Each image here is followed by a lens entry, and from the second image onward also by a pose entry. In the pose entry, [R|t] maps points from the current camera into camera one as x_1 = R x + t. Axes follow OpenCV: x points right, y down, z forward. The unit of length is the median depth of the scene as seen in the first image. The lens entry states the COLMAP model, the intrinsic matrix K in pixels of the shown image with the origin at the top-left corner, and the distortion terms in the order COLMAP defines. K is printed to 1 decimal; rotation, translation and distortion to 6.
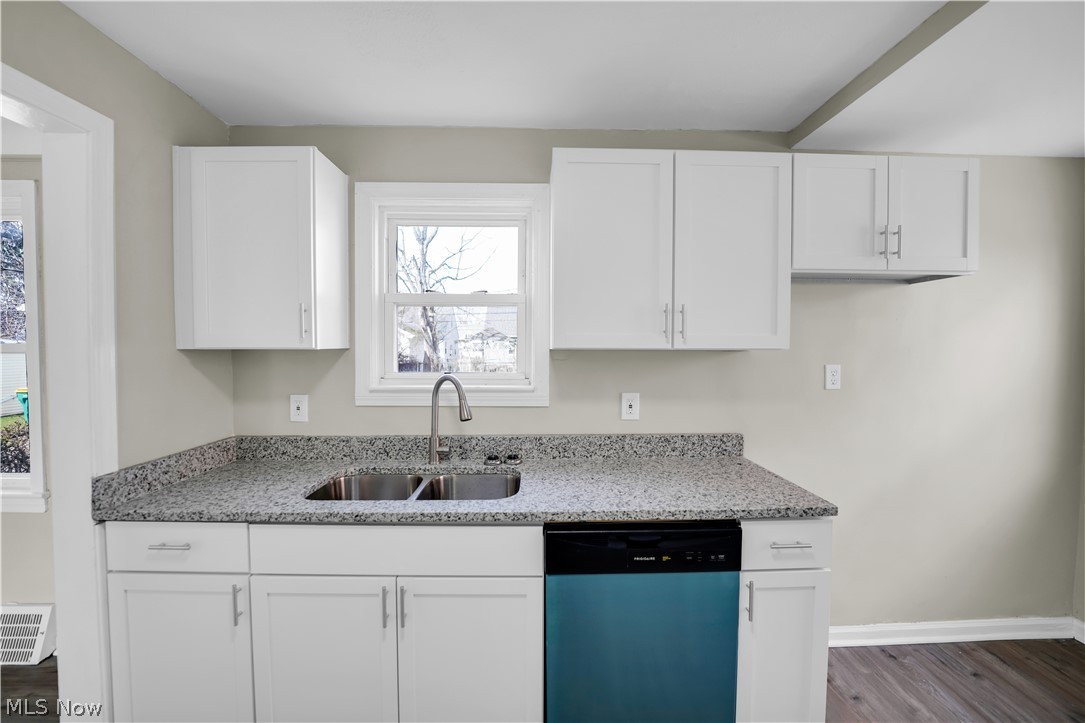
lens RADIAL K [[445.7, 0, 541.2], [0, 445.7, 356.2], [0, 0, 1]] dist [-0.020637, 0.001244]
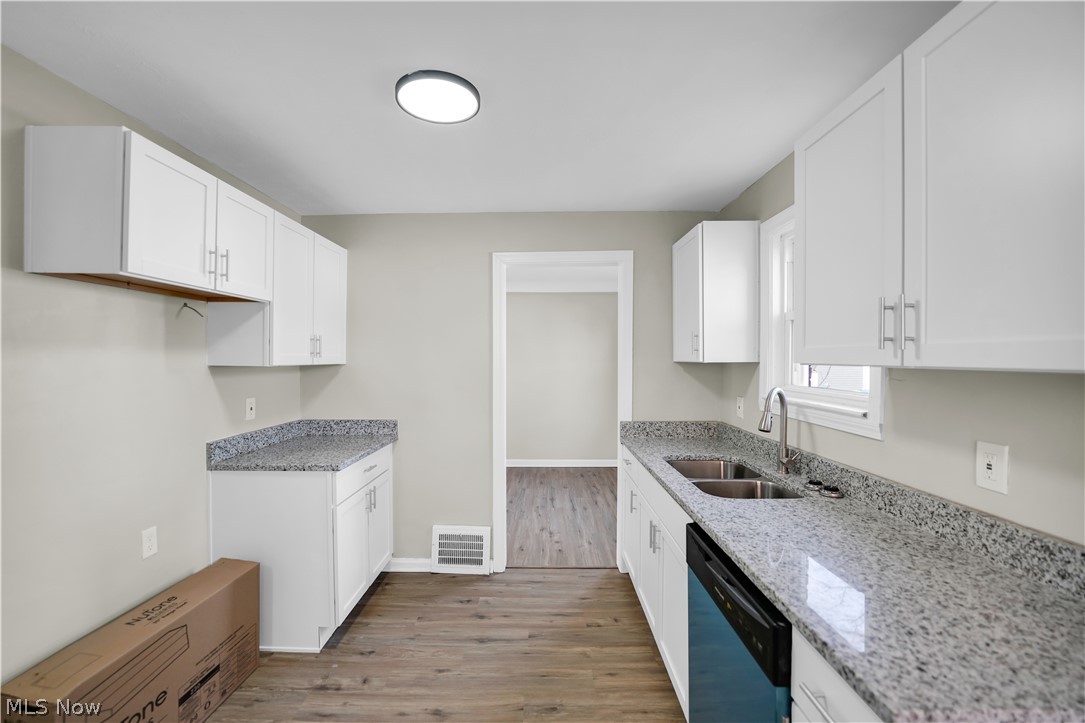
lens RADIAL K [[445.7, 0, 540.4], [0, 445.7, 359.0], [0, 0, 1]] dist [-0.020637, 0.001244]
pose [[-0.024831, -0.000497, -0.999692, 0.788939], [-0.021411, 0.999771, 0.000035, -0.013671], [0.999462, 0.021405, -0.024836, 0.438040]]
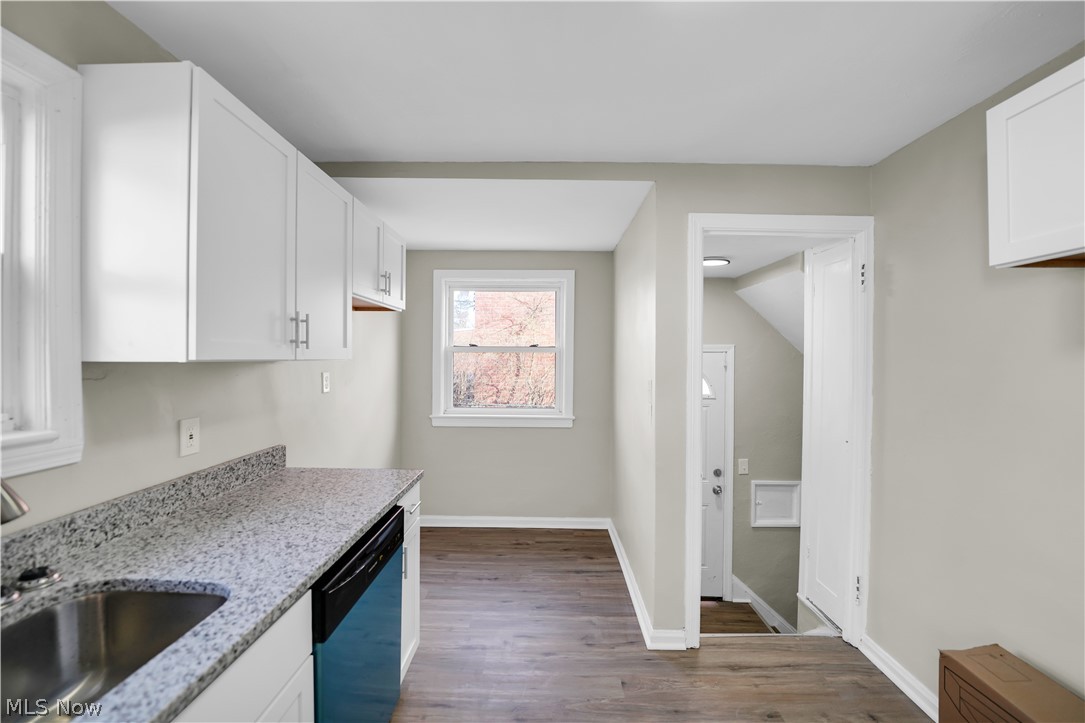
lens RADIAL K [[445.7, 0, 542.0], [0, 445.7, 361.2], [0, 0, 1]] dist [-0.020637, 0.001244]
pose [[0.032959, -0.009975, 0.999407, -0.525957], [0.009617, 0.999907, 0.009662, -0.016001], [-0.999410, 0.009293, 0.033052, 0.389868]]
